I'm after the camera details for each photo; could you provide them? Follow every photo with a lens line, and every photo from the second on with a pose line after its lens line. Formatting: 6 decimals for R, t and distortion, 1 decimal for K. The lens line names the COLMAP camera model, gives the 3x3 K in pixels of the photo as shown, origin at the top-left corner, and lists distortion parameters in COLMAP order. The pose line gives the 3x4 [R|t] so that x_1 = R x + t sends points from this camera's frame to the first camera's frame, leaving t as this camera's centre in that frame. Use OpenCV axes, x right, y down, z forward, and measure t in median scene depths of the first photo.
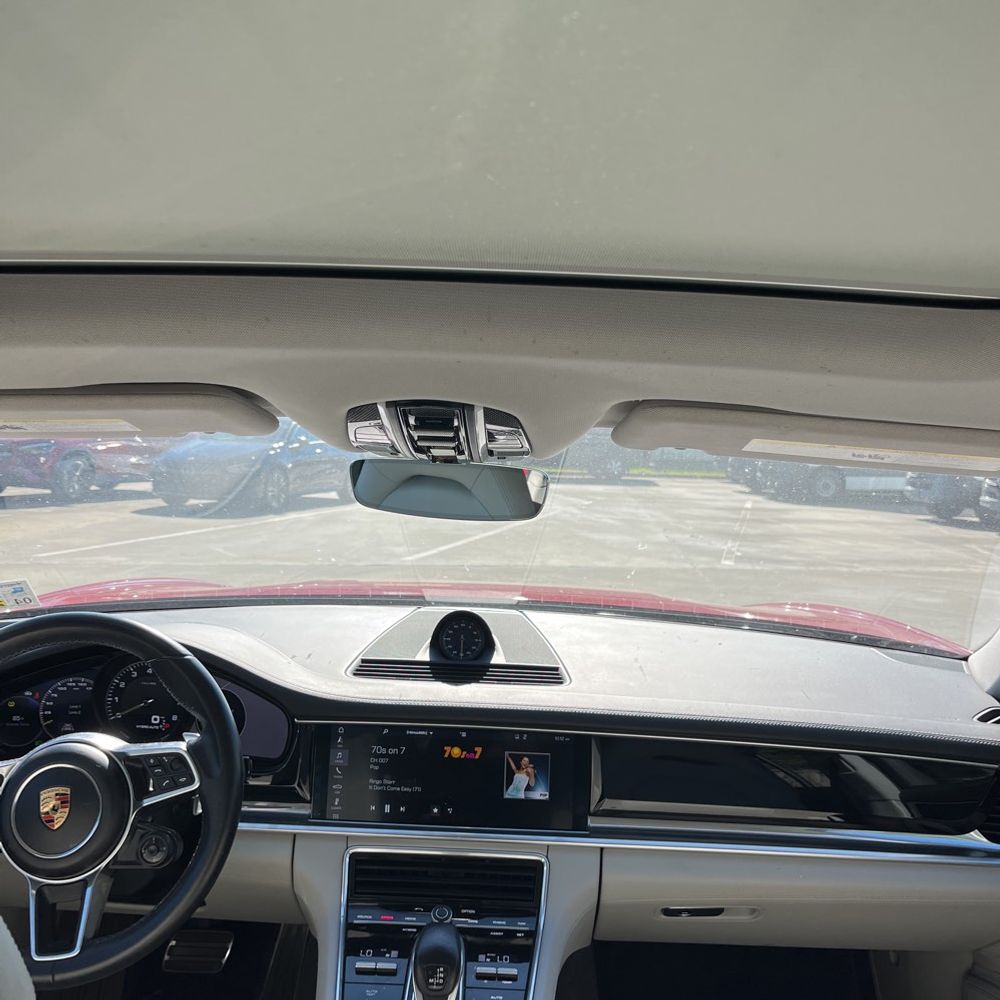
lens RADIAL K [[1012.3, 0, 499.7], [0, 1012.3, 500.0], [0, 0, 1]] dist [0.012236, 0.000000]
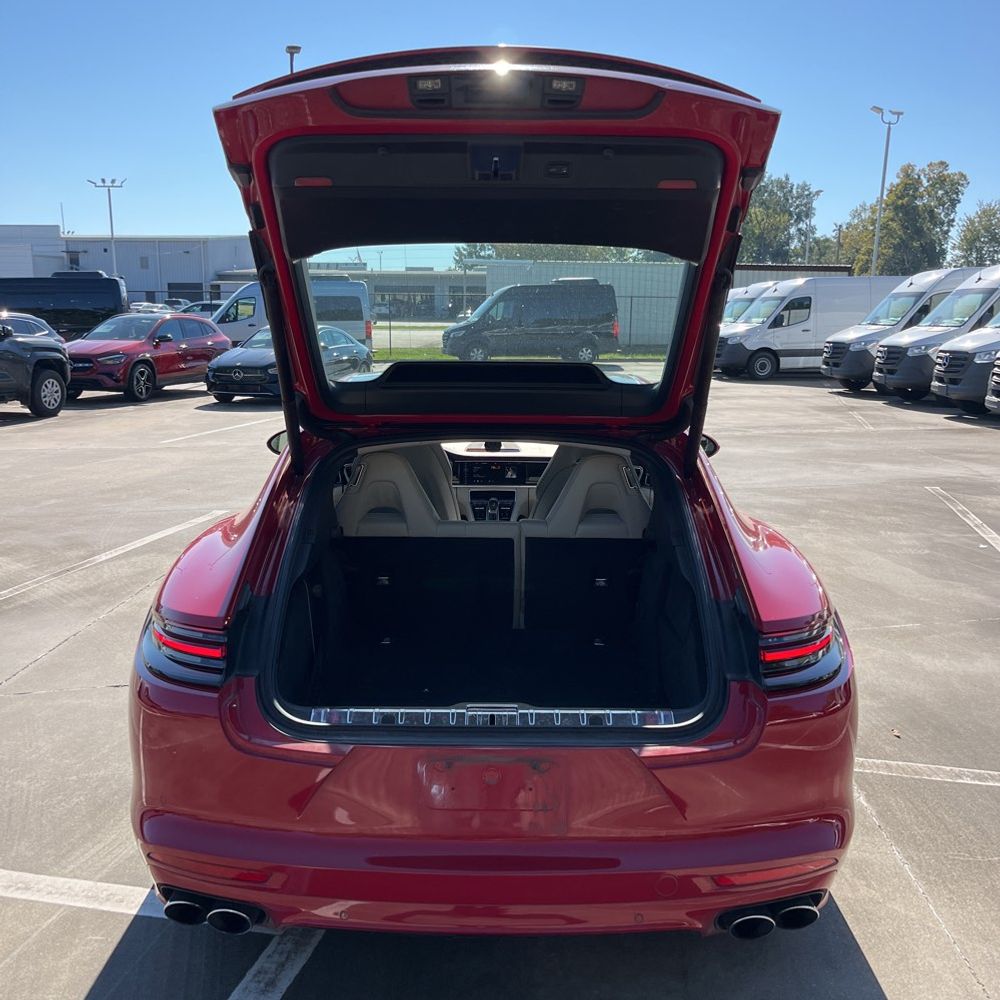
lens RADIAL K [[1012.3, 0, 499.8], [0, 1012.3, 502.1], [0, 0, 1]] dist [0.012236, 0.000000]
pose [[0.999308, -0.034877, 0.012906, -0.006102], [0.033118, 0.992485, 0.117803, -0.007534], [-0.016918, -0.117294, 0.992953, -0.246975]]
